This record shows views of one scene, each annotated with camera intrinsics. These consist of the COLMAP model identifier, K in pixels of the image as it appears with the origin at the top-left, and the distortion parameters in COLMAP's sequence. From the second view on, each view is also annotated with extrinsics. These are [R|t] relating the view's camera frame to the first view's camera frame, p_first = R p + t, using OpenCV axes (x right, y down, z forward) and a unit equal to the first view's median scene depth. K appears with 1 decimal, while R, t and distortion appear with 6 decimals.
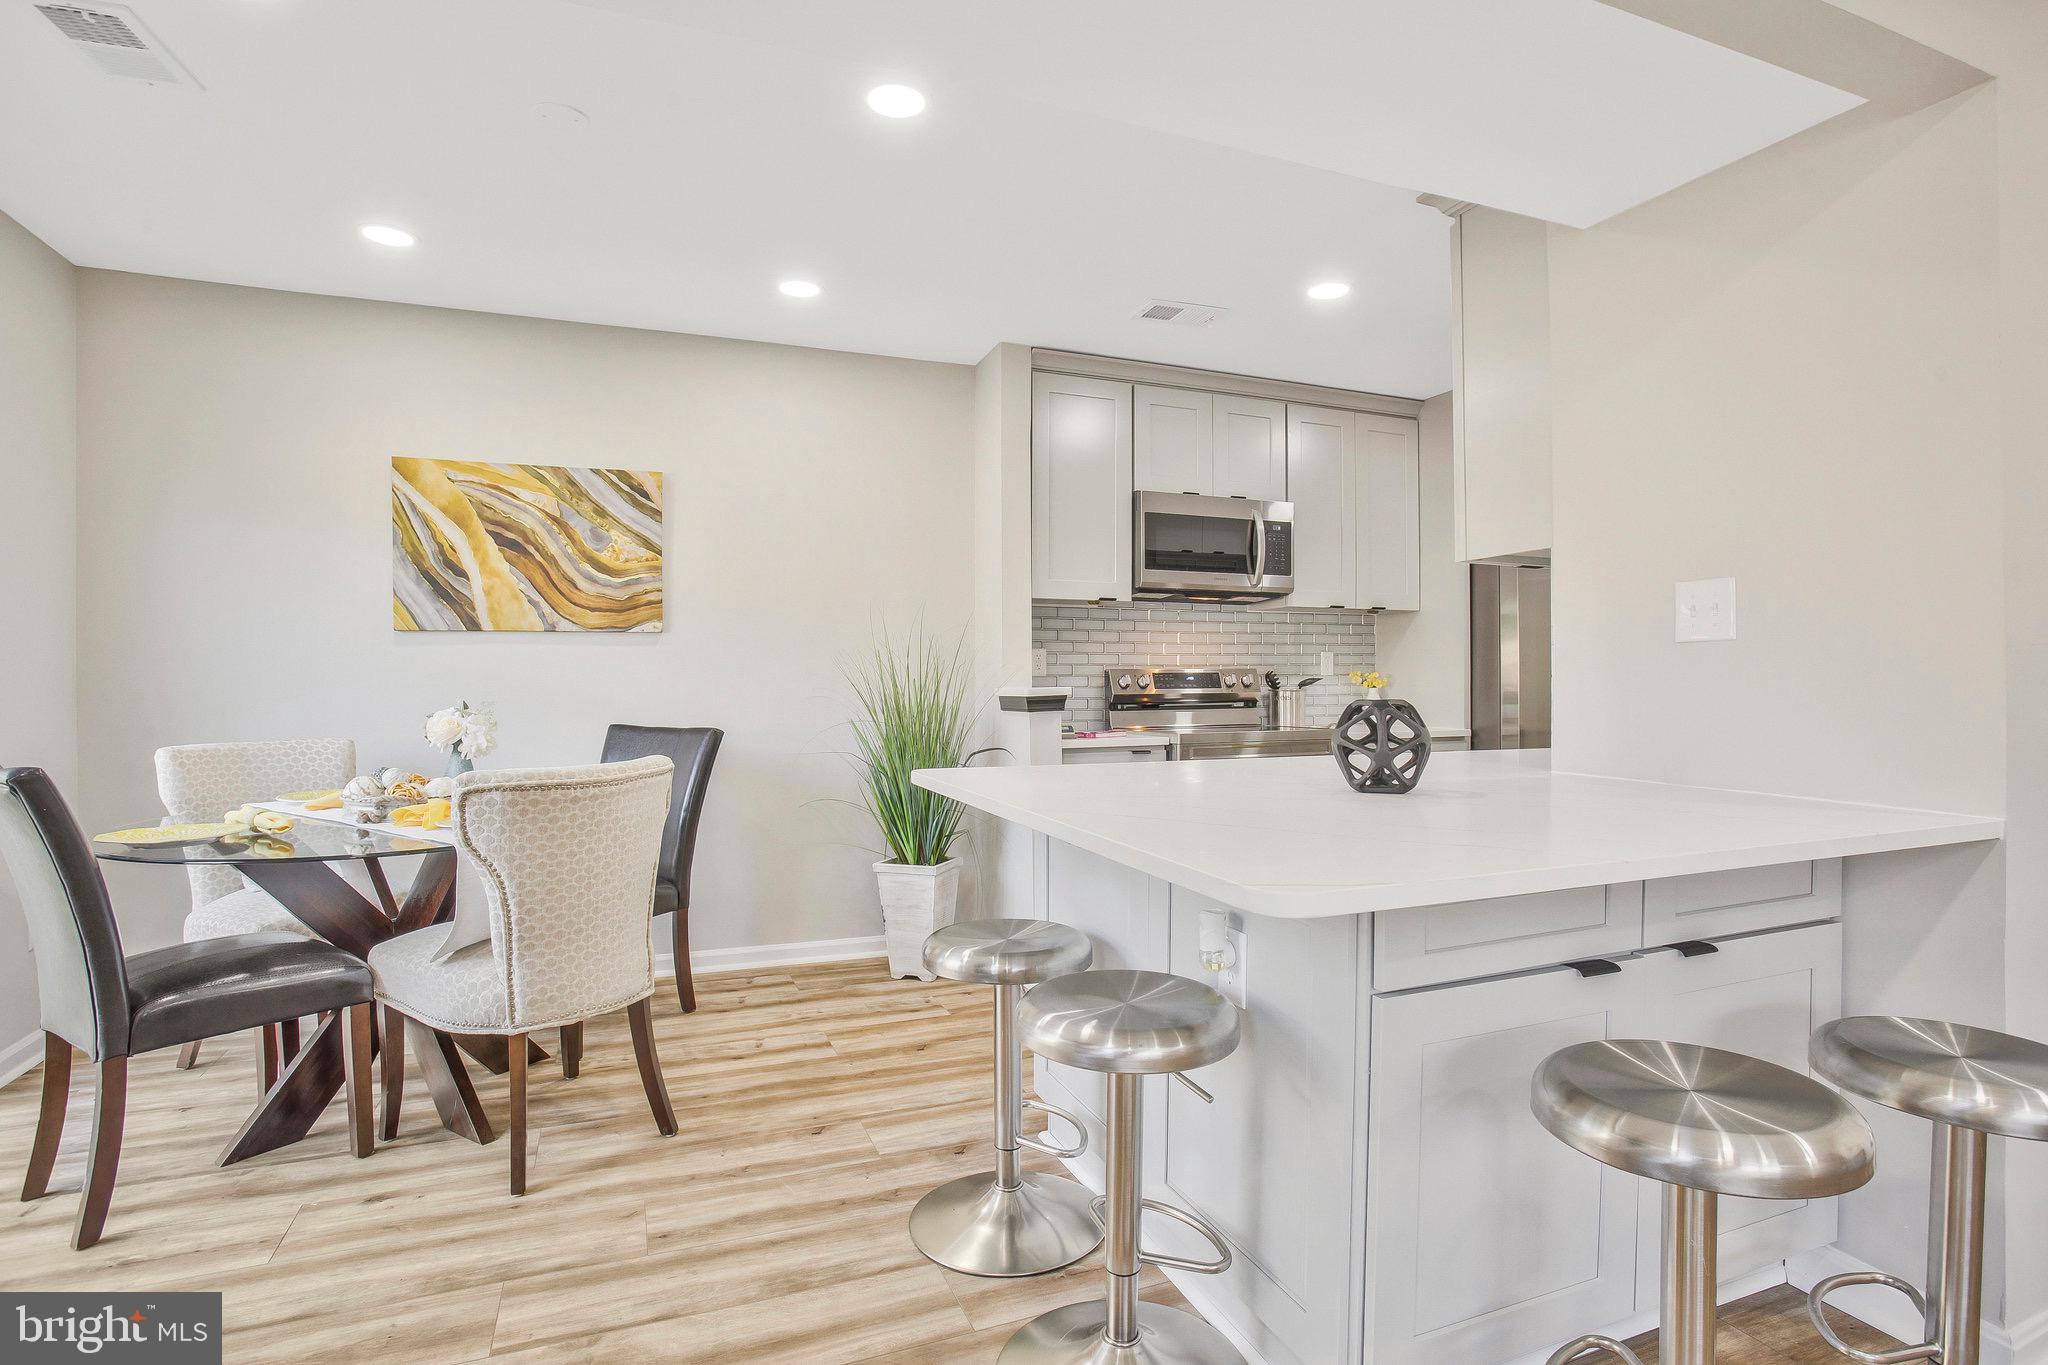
lens RADIAL K [[1016.1, 0, 1021.0], [0, 1016.1, 673.7], [0, 0, 1]] dist [-0.062114, 0.024080]
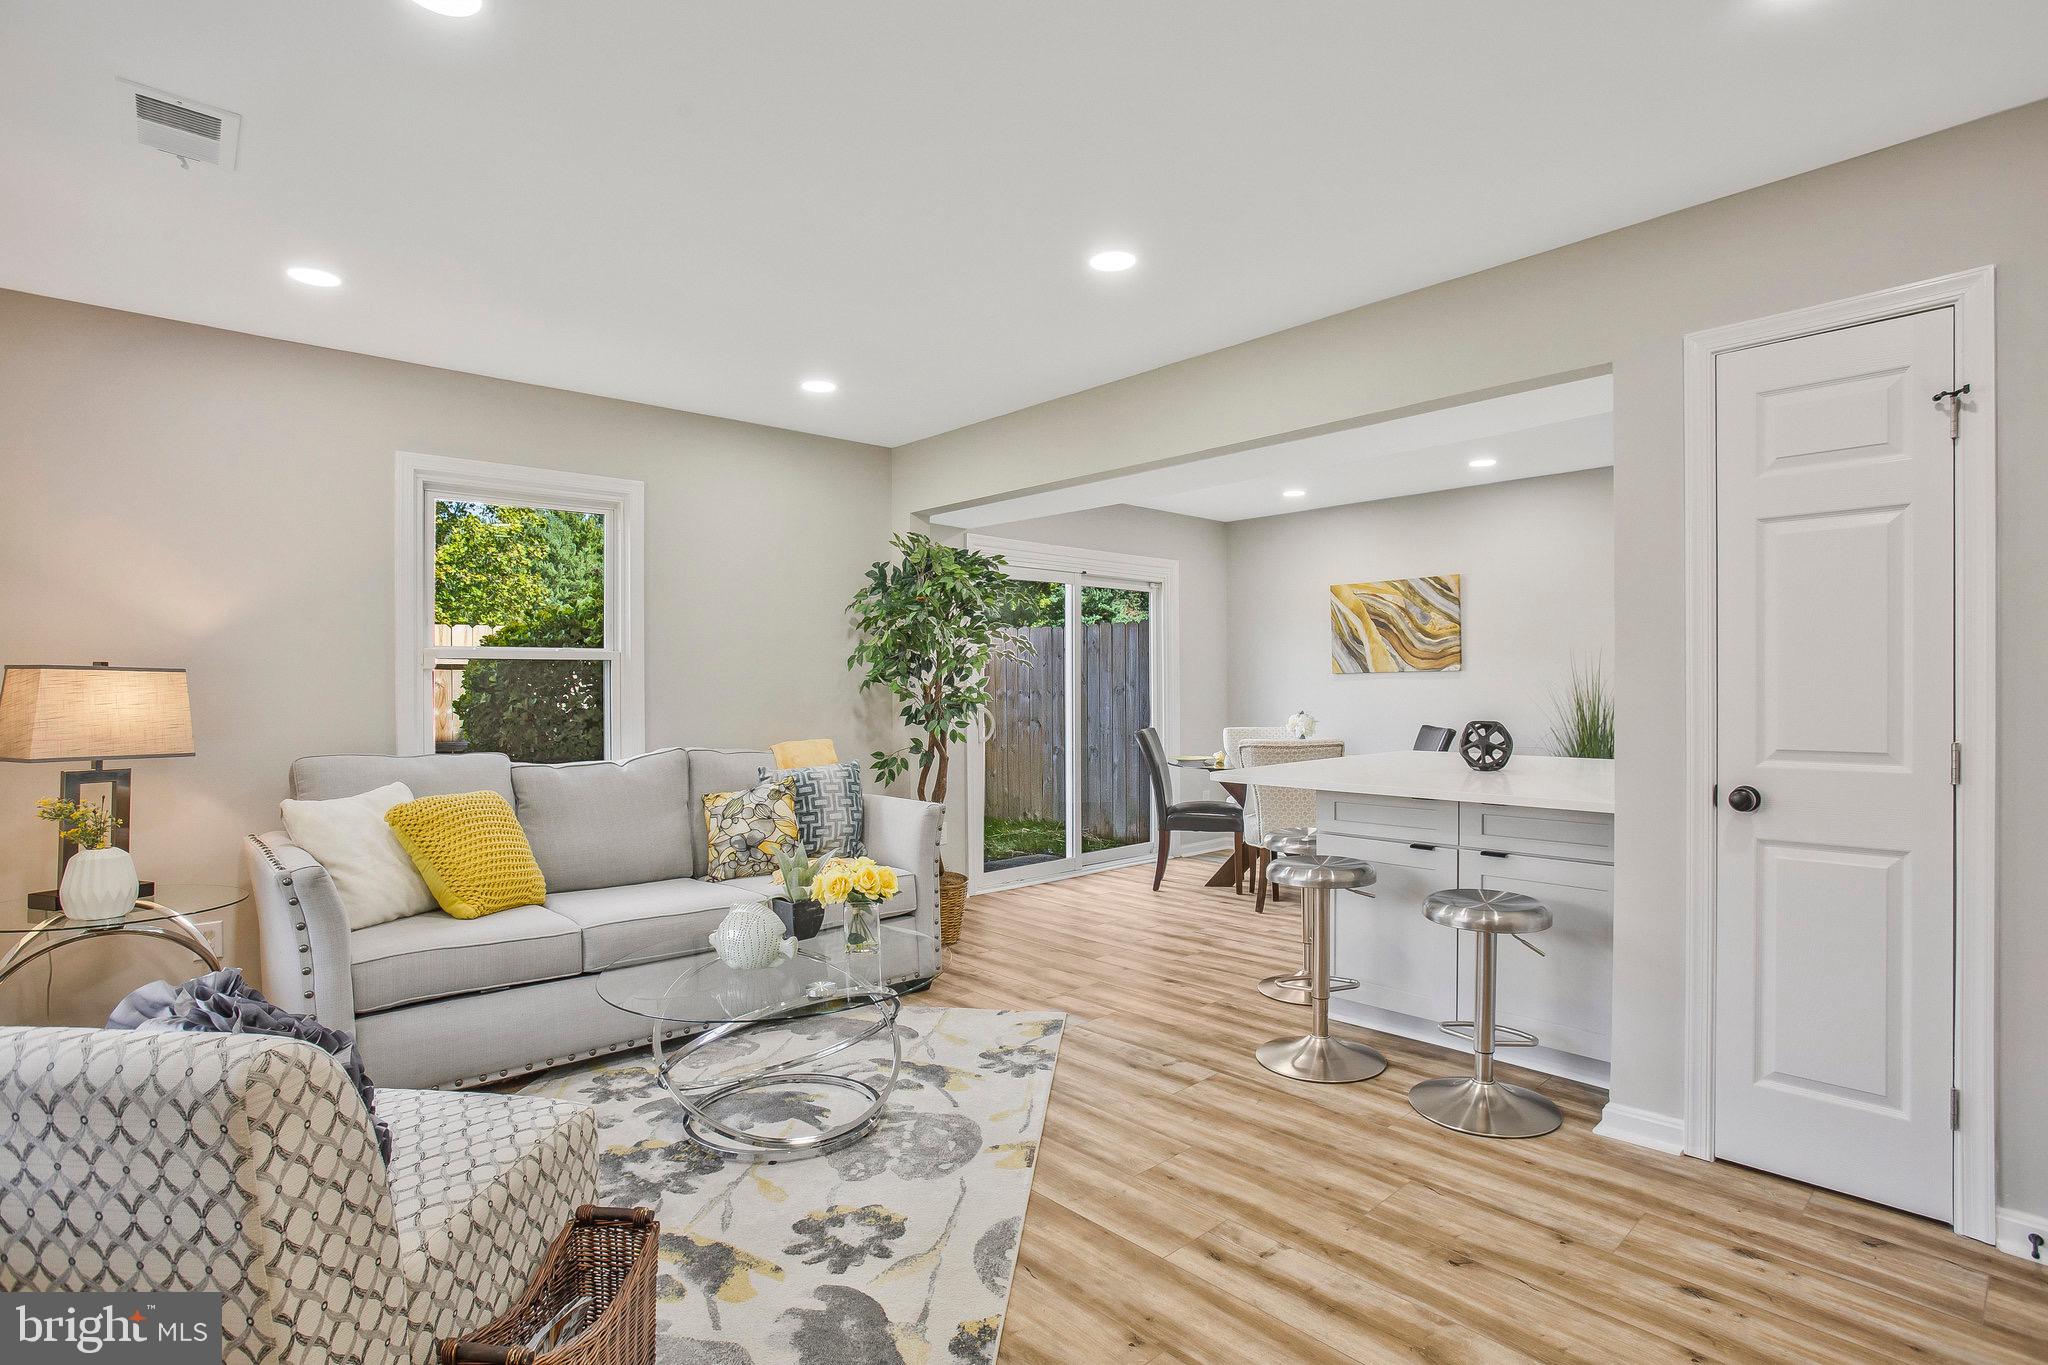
lens RADIAL K [[1016.1, 0, 1046.8], [0, 1016.1, 695.7], [0, 0, 1]] dist [-0.062114, 0.024080]
pose [[0.366821, 0.008738, -0.930250, 1.596615], [0.009465, 0.999869, 0.013125, -0.049227], [0.930243, -0.013619, 0.366690, -0.407076]]
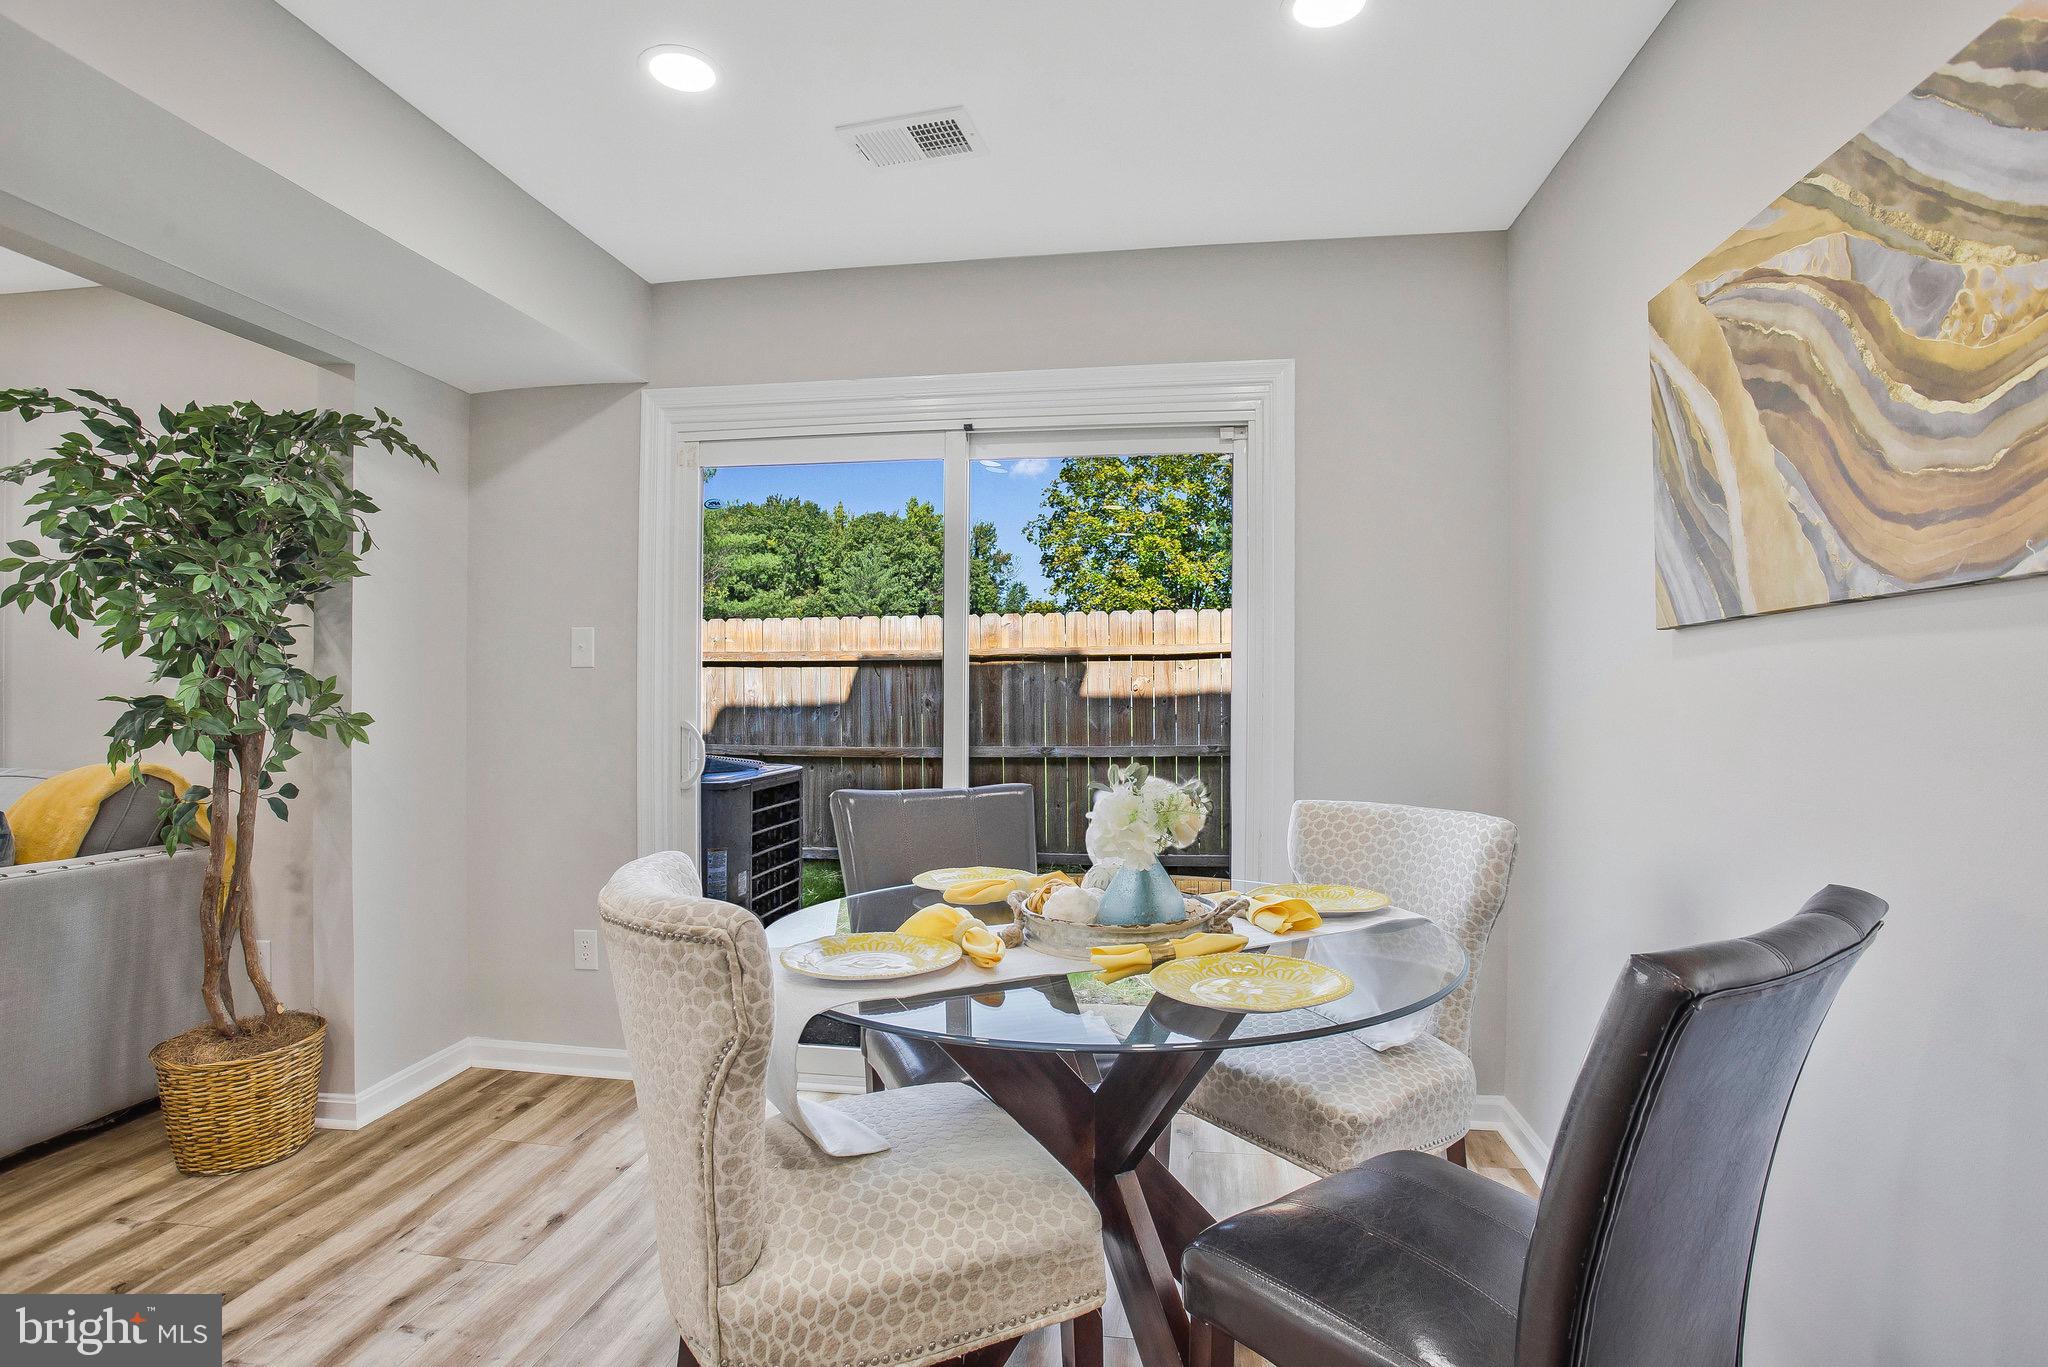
lens RADIAL K [[1016.1, 0, 1012.3], [0, 1016.1, 703.7], [0, 0, 1]] dist [-0.062114, 0.024080]
pose [[-0.520426, 0.009146, -0.853858, -0.013747], [0.007301, 0.999954, 0.006262, -0.016490], [0.853876, -0.002975, -0.520468, 1.527766]]
